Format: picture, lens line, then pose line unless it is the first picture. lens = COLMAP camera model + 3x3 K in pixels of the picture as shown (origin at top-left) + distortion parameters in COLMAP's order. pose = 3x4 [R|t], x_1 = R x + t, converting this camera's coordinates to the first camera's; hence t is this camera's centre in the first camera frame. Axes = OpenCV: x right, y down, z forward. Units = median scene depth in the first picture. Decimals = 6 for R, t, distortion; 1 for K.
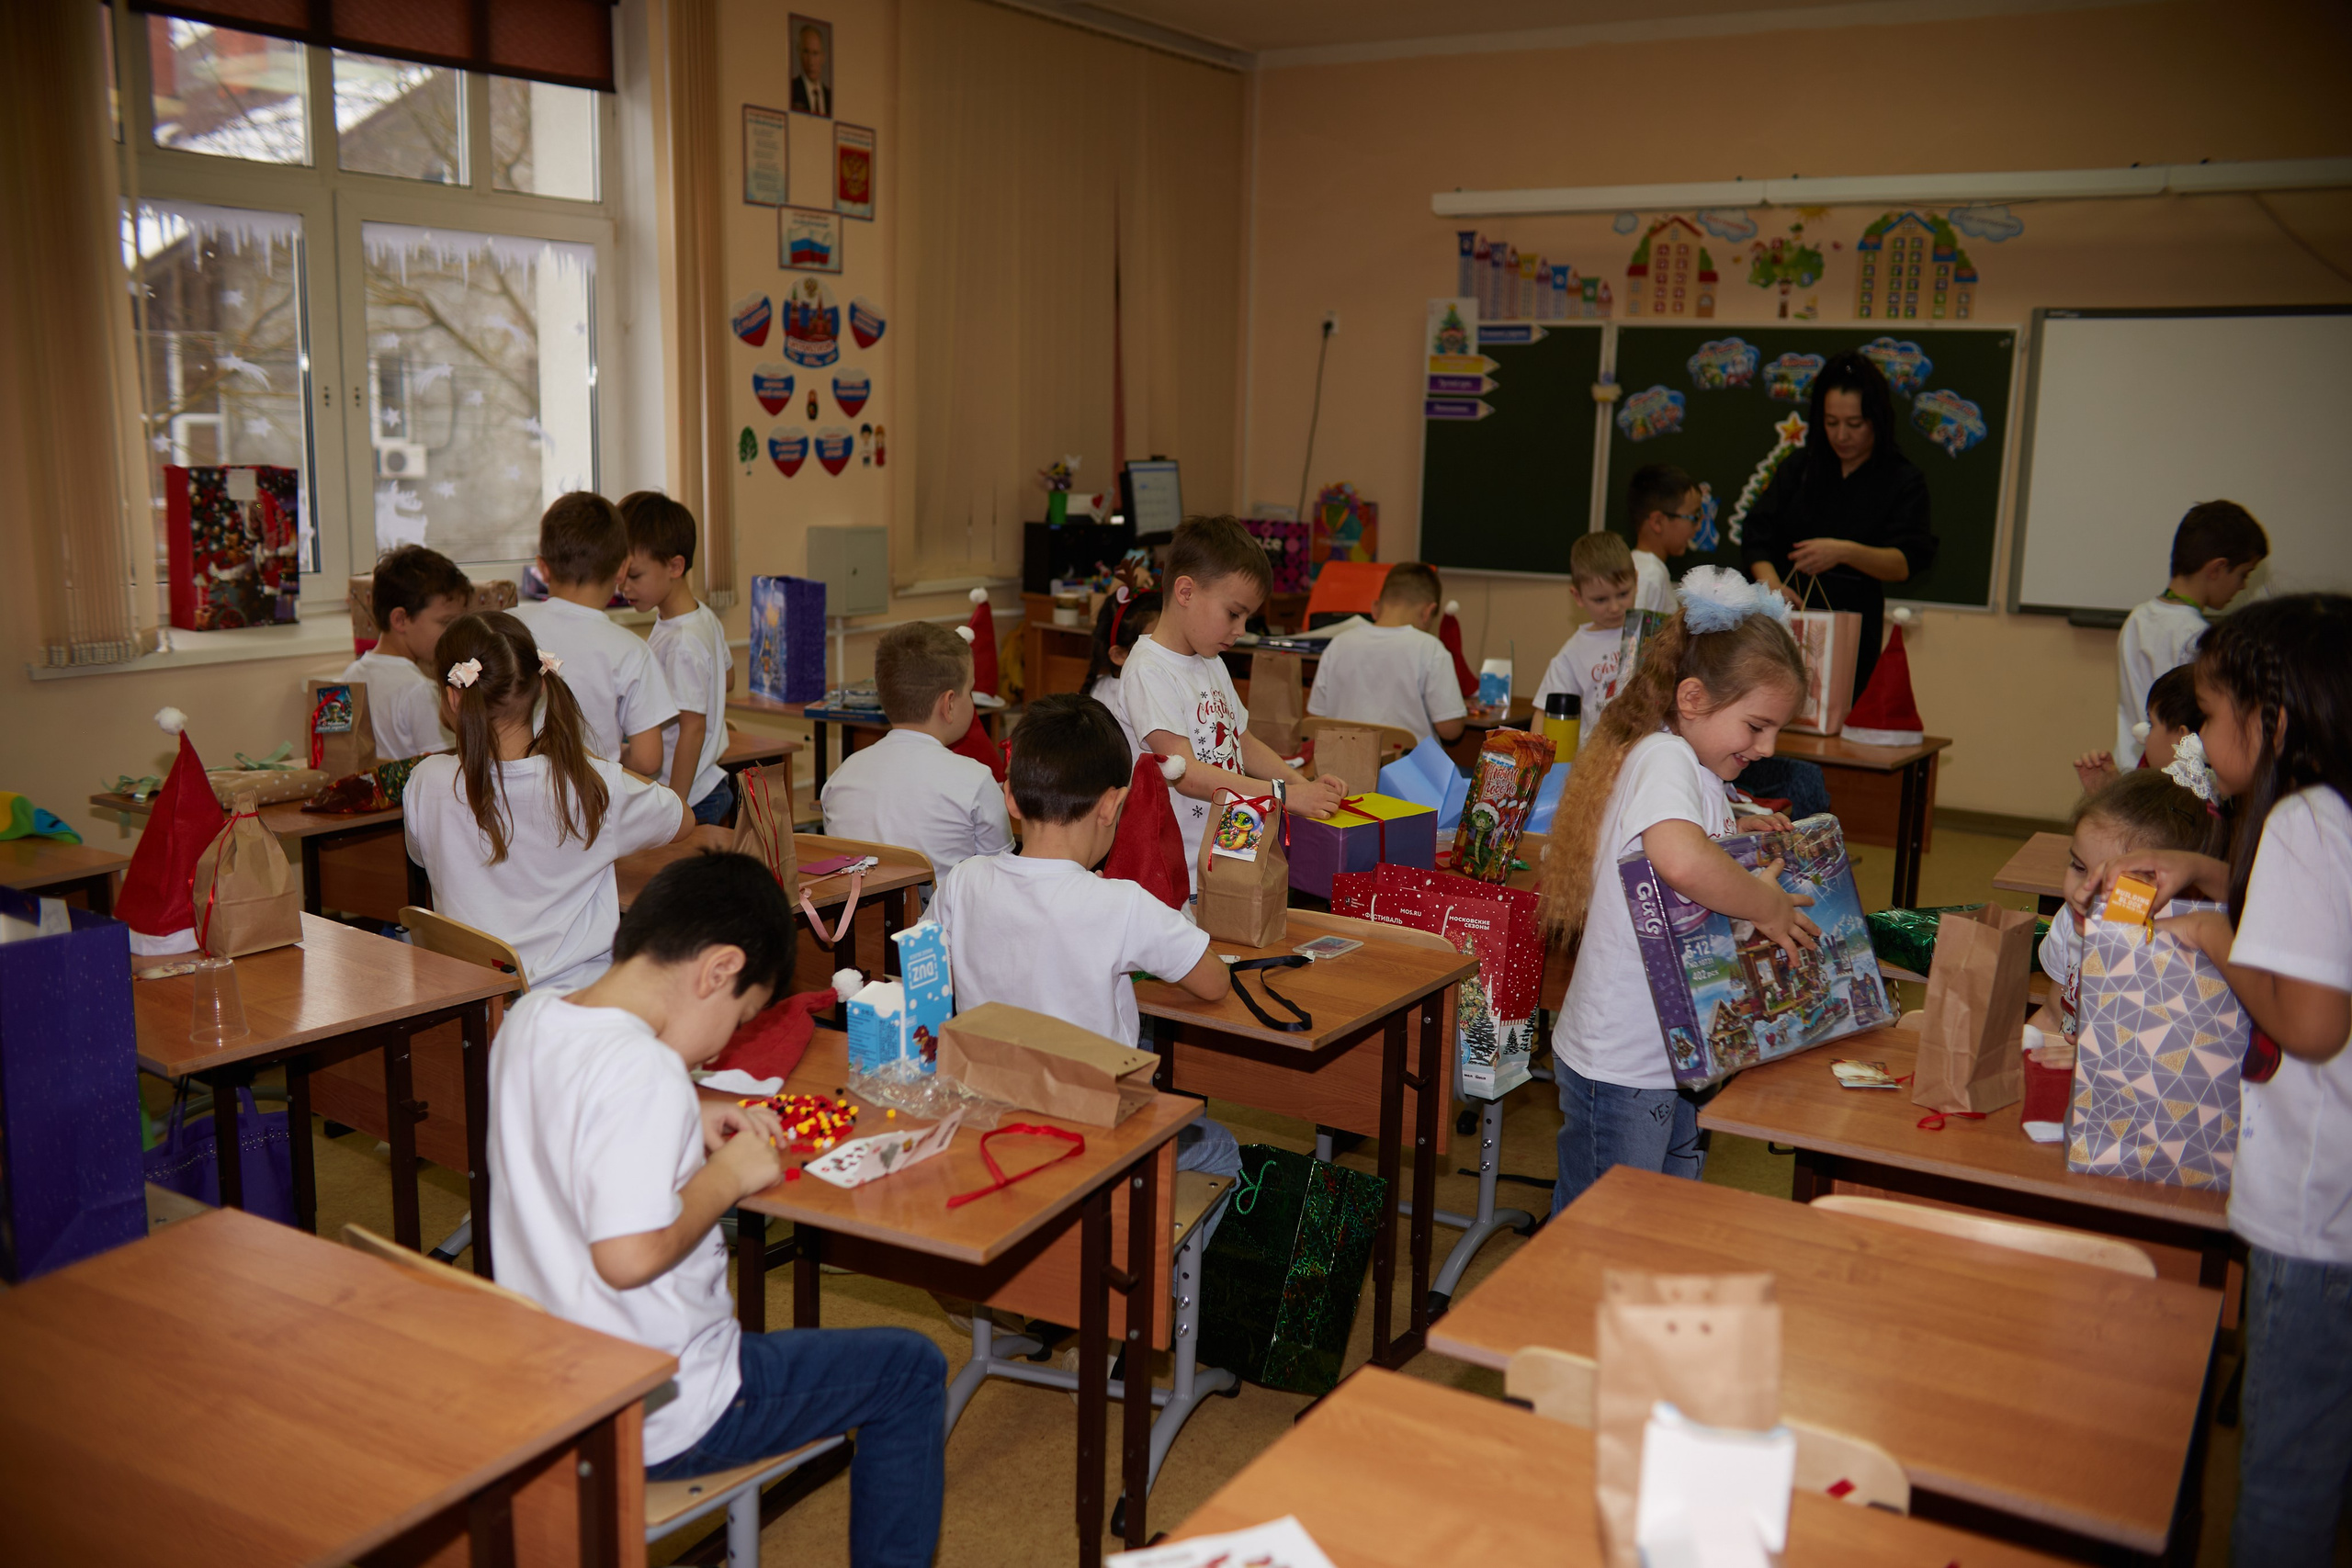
lens RADIAL K [[2028.3, 0, 1176.0], [0, 2028.3, 784.0], [0, 0, 1]] dist [-0.009221, -0.001035]
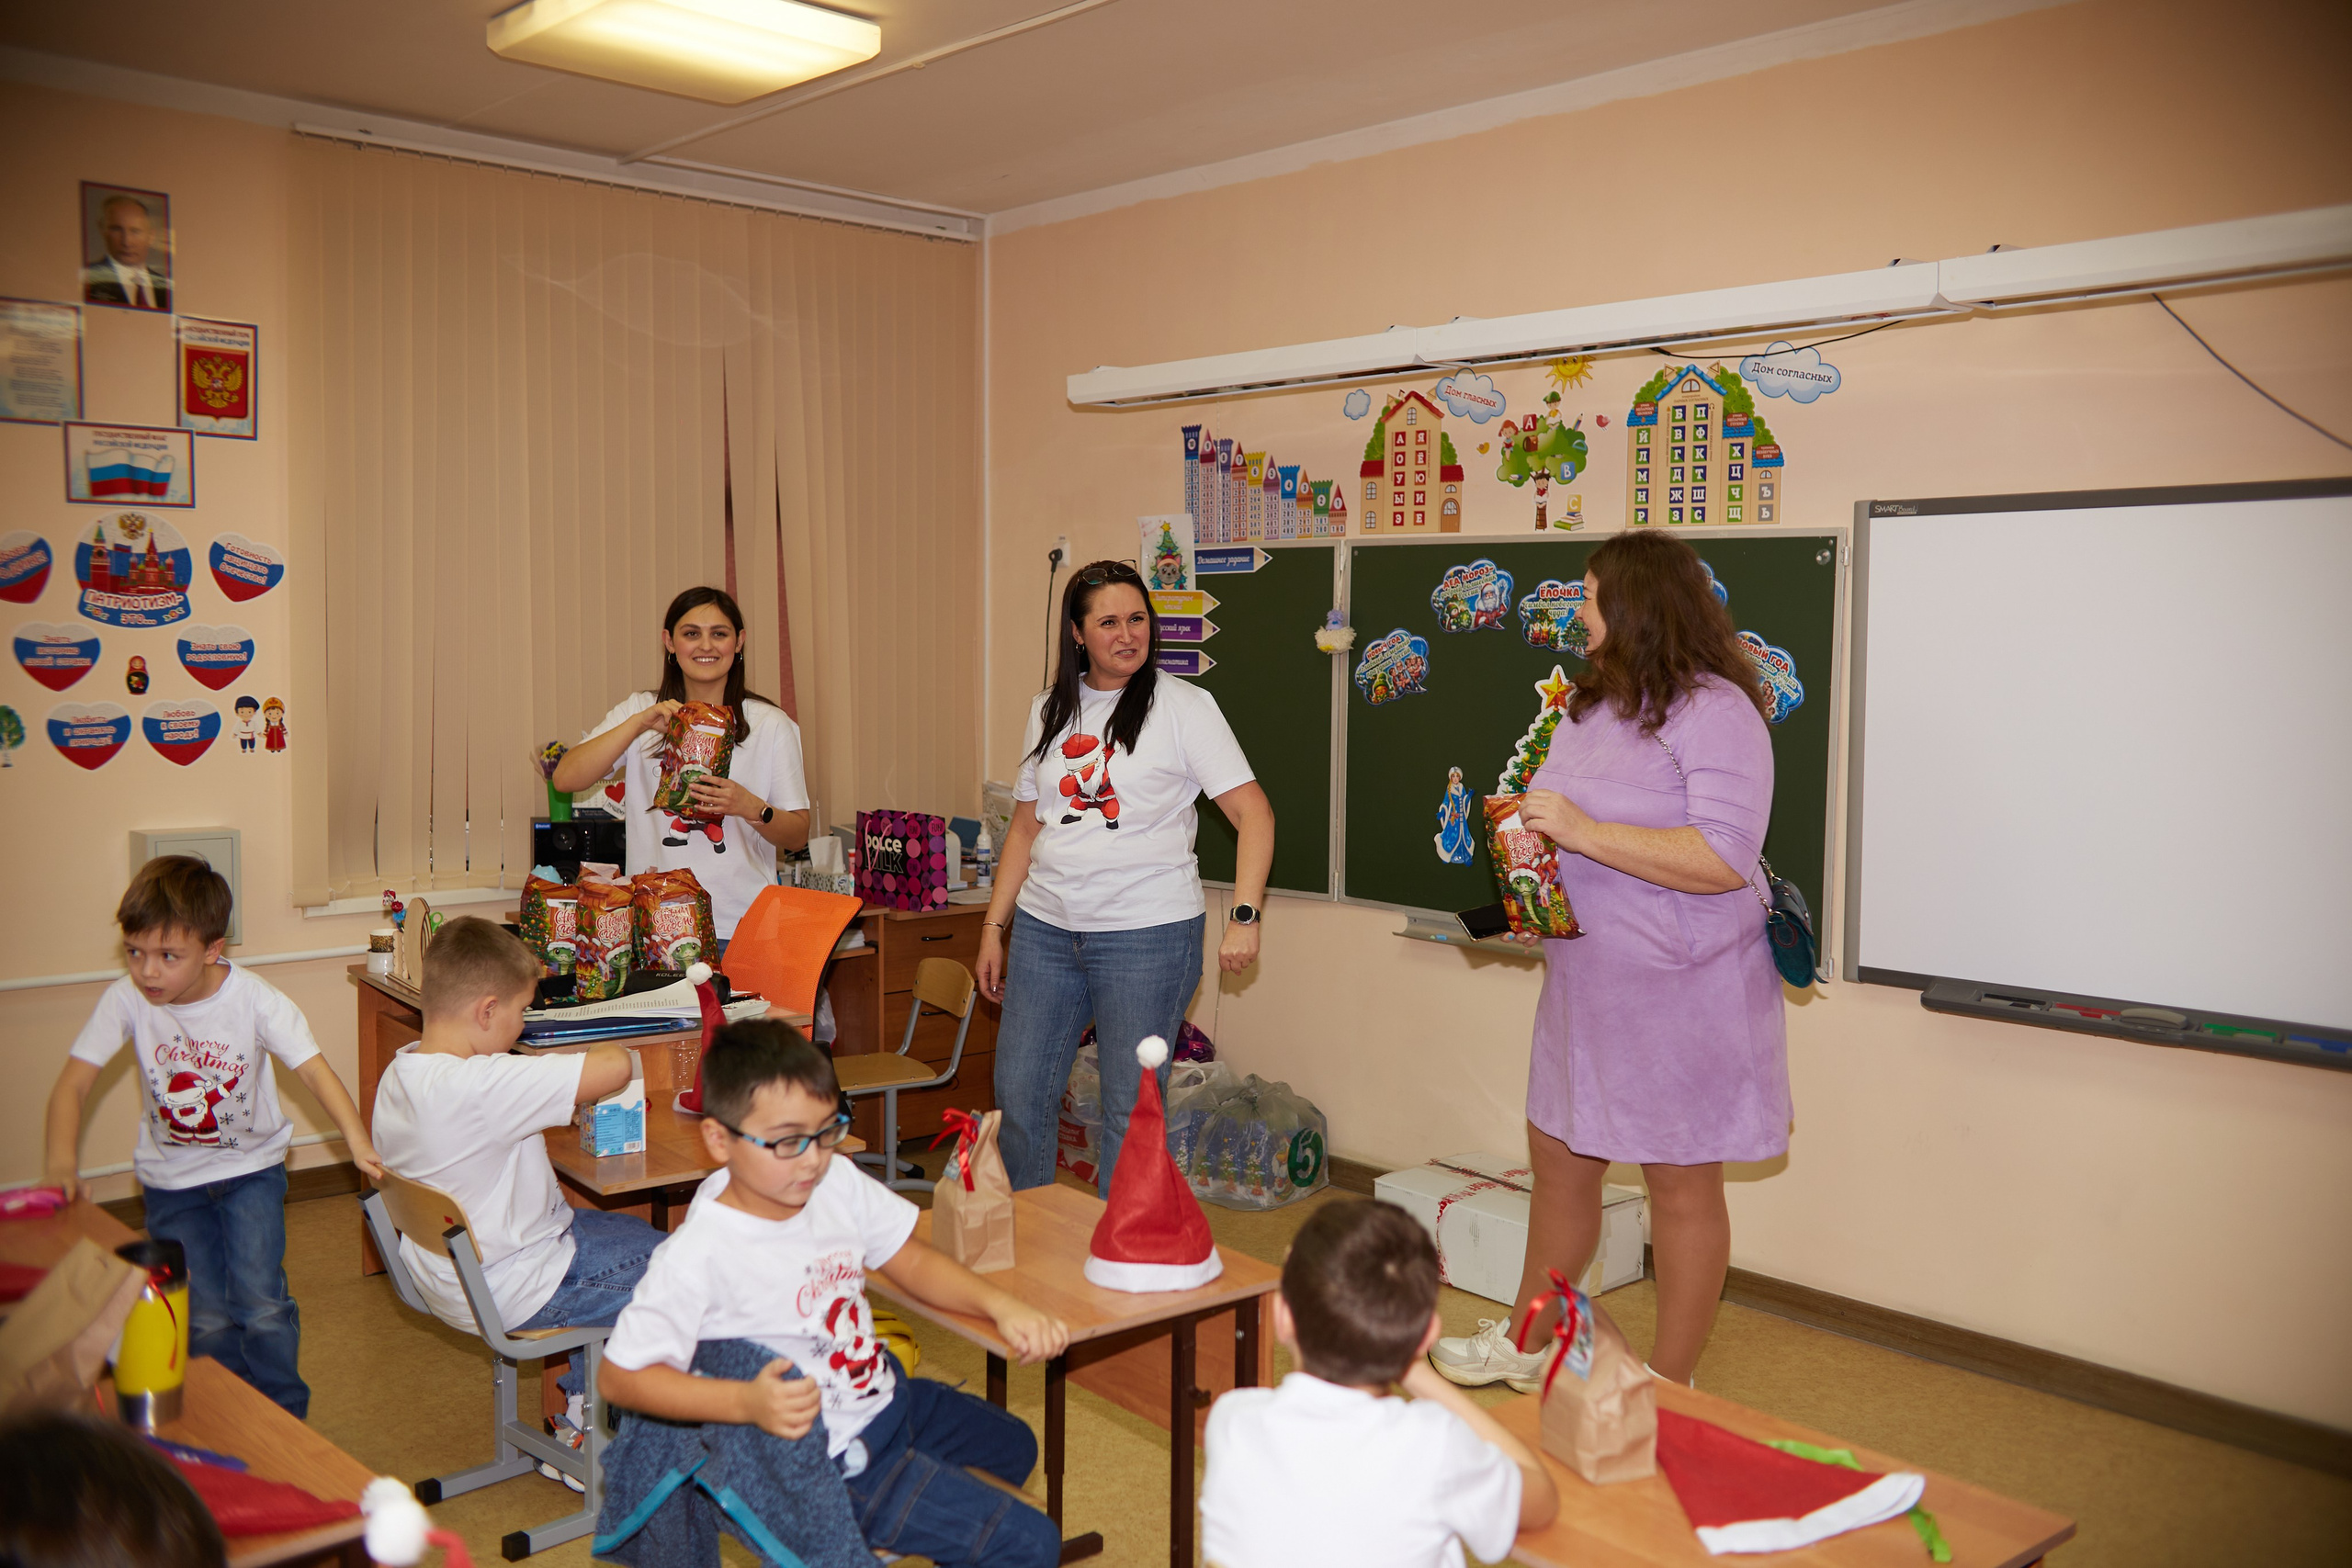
lens RADIAL K [[2028.3, 0, 1176.0], [0, 2028.3, 784.0], [0, 0, 1]] dist [-0.009221, -0.001035]
pose [[0.966986, 0.004391, -0.254791, 0.361559], [-0.032811, 0.993675, -0.107397, -0.068951], [0.252708, 0.112211, 0.961014, 0.330653]]
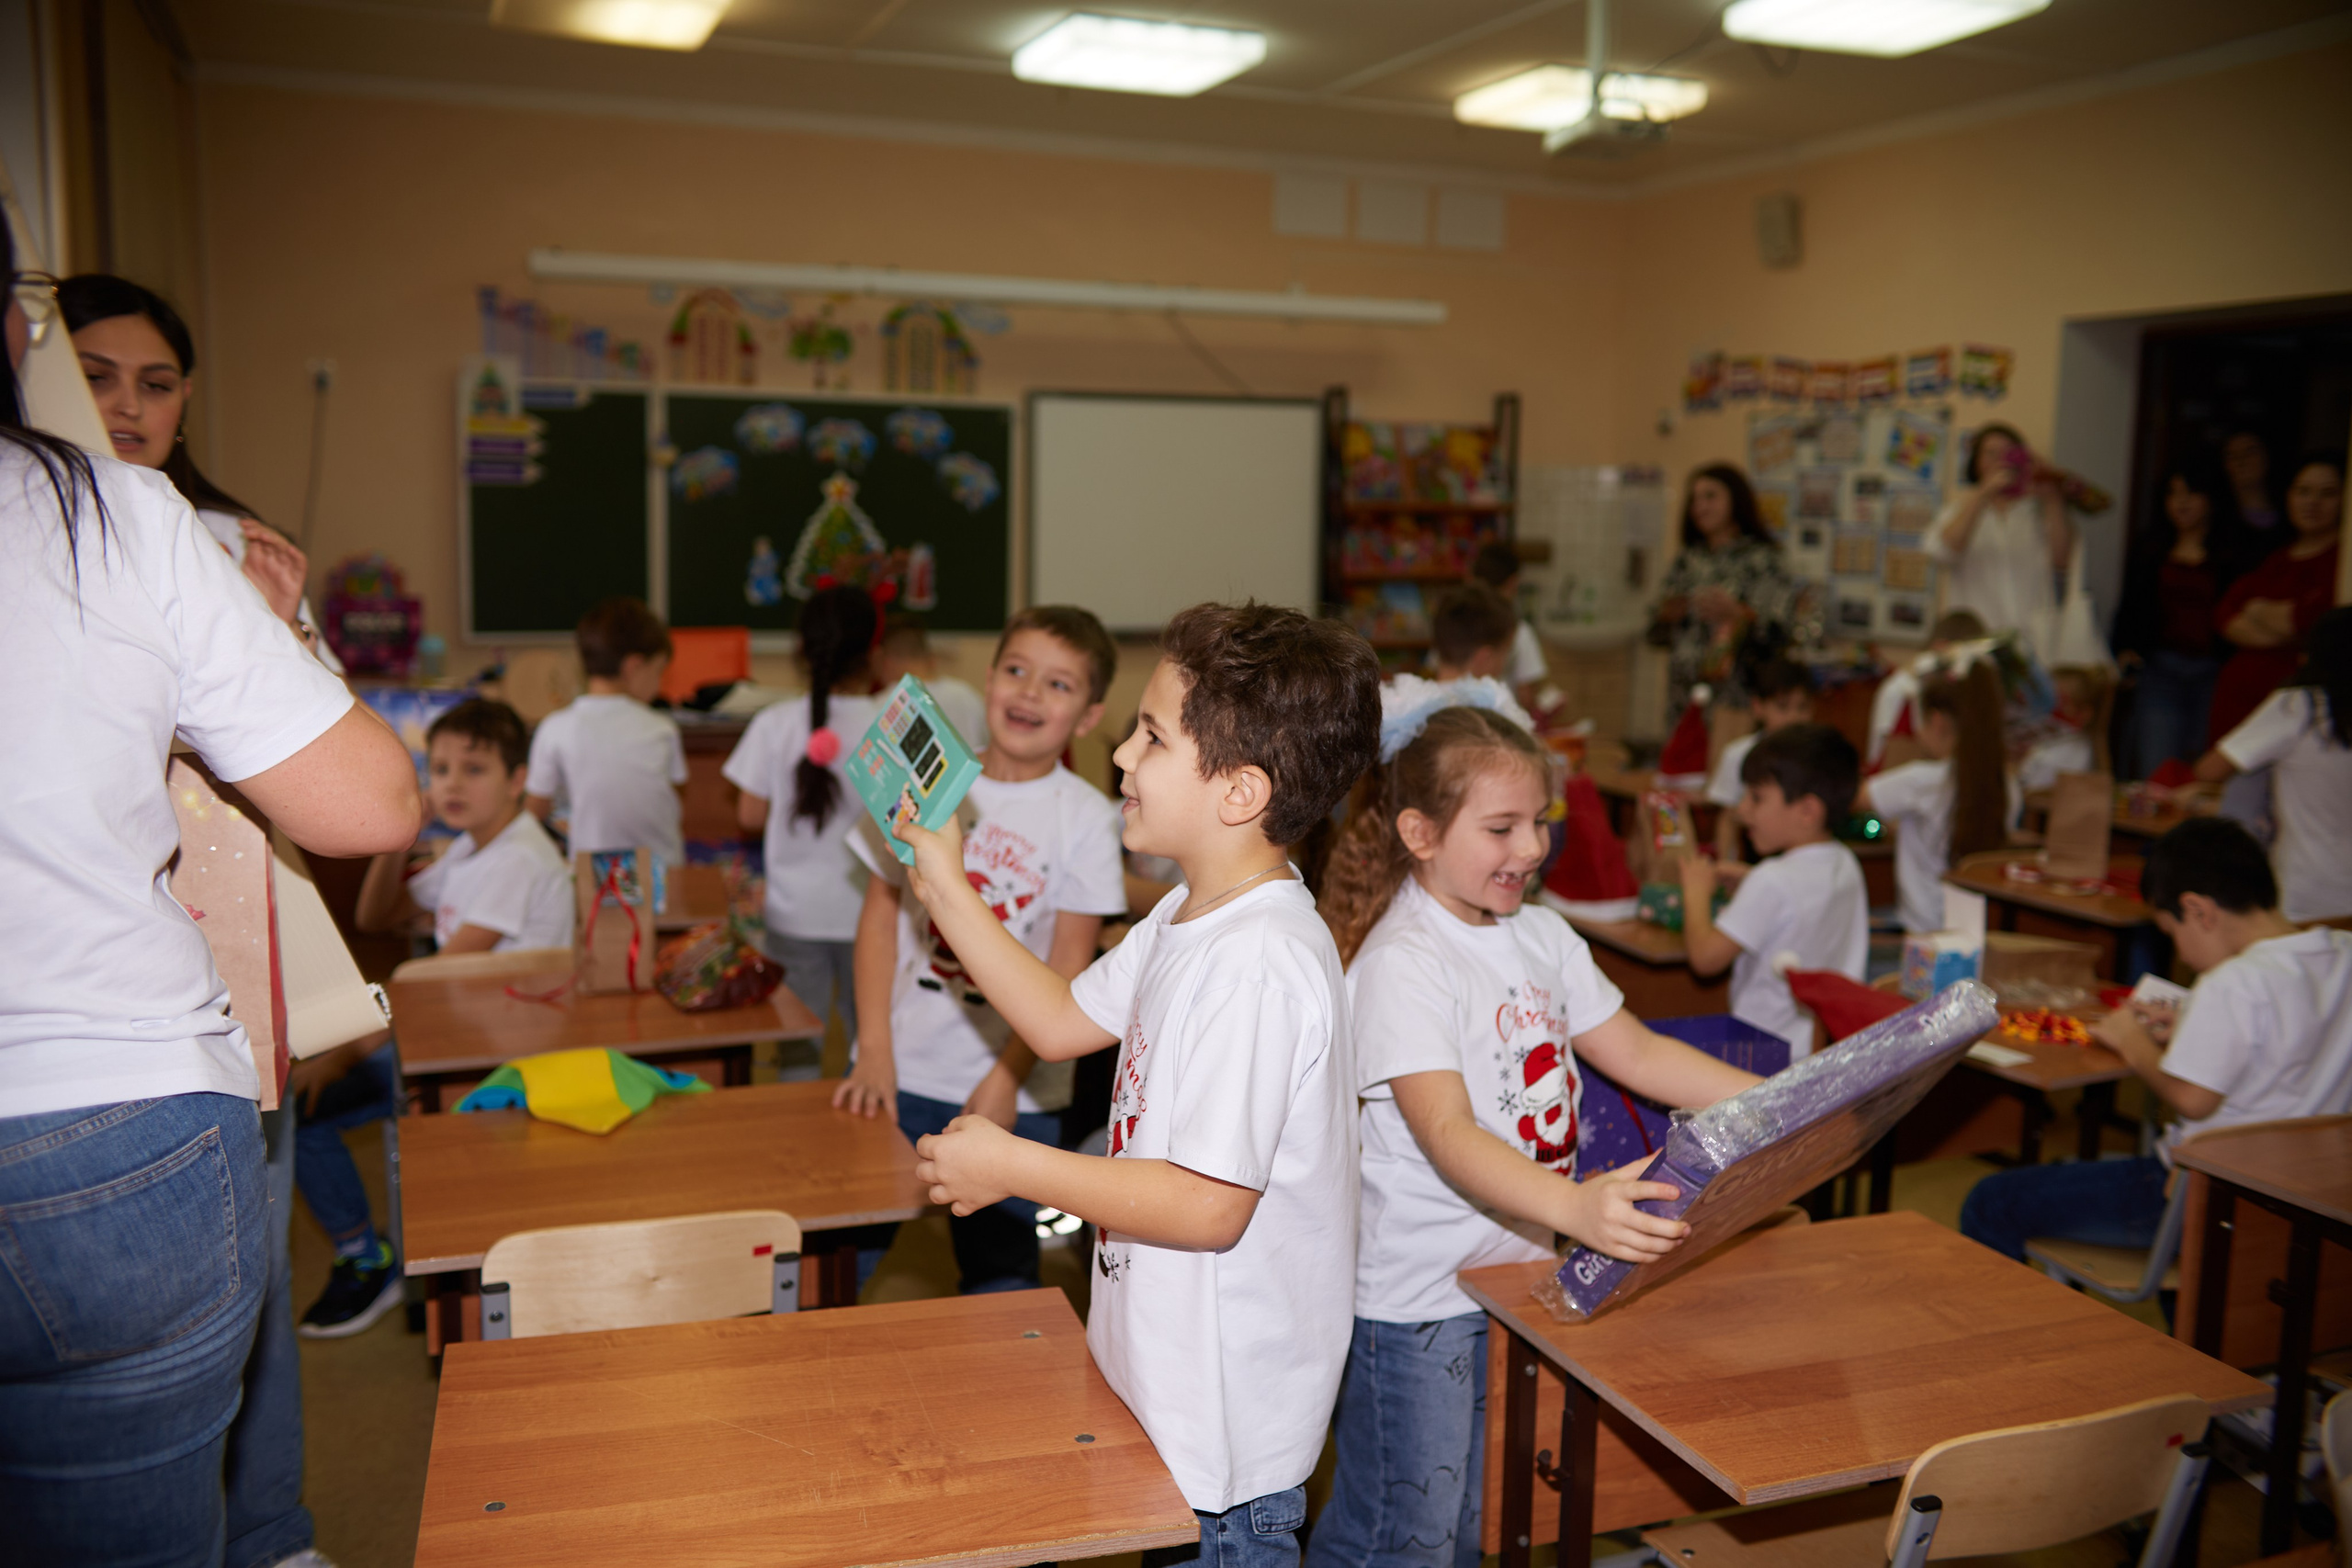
lens RADIAL K [[2028.3, 0, 1176.0], [0, 2028.3, 784.0], [0, 0, 1]] dist [-0.009221, -0.001035]
pose [[0.596285, -0.126061, 0.792814, -0.503625], [0.140736, 0.988714, 0.051360, -0.046444], [-0.790340, 0.080952, 0.607296, 0.190122]]
